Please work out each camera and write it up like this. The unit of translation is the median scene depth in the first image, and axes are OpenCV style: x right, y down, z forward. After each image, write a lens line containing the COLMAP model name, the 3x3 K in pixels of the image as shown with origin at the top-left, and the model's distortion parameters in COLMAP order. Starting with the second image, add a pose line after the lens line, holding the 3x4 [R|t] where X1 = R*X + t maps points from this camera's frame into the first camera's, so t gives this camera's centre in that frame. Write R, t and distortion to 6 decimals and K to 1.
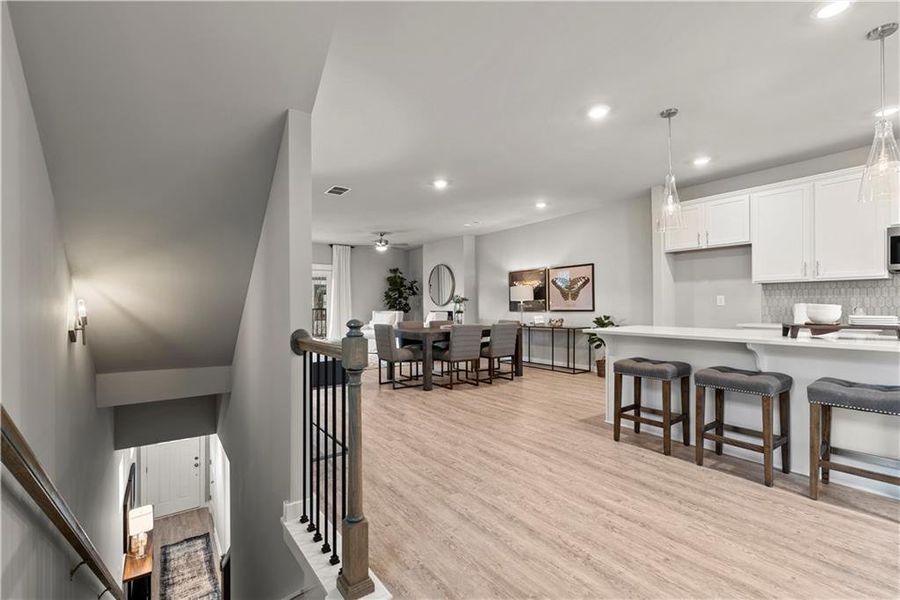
lens RADIAL K [[392.4, 0, 448.8], [0, 392.4, 306.7], [0, 0, 1]] dist [0.000025, -0.000463]
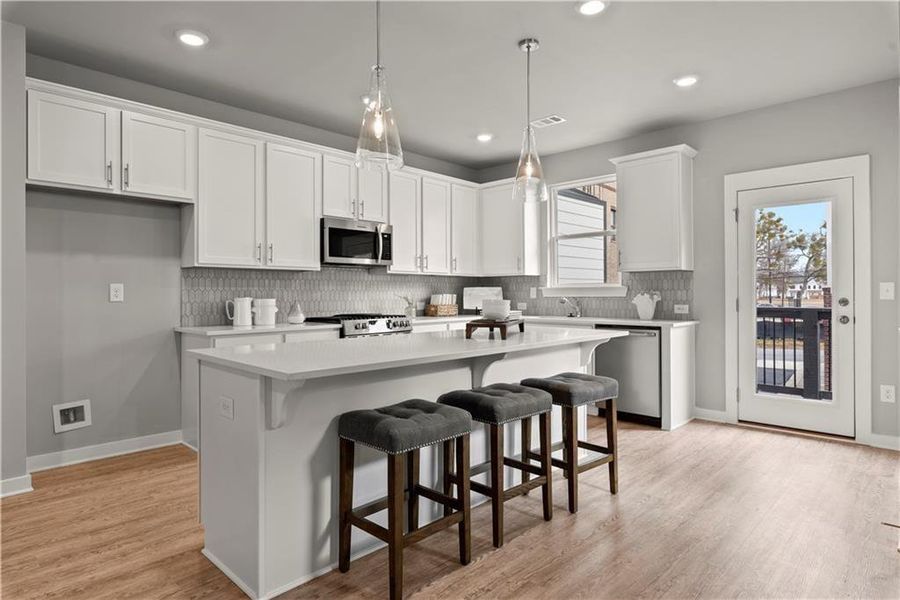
lens RADIAL K [[513.1, 0, 448.9], [0, 513.1, 291.1], [0, 0, 1]] dist [0.000392, -0.000299]
pose [[-0.173143, 0.008794, 0.984857, -0.078198], [0.006231, 0.999950, -0.007833, -0.006788], [-0.984877, 0.004780, -0.173189, 0.503994]]
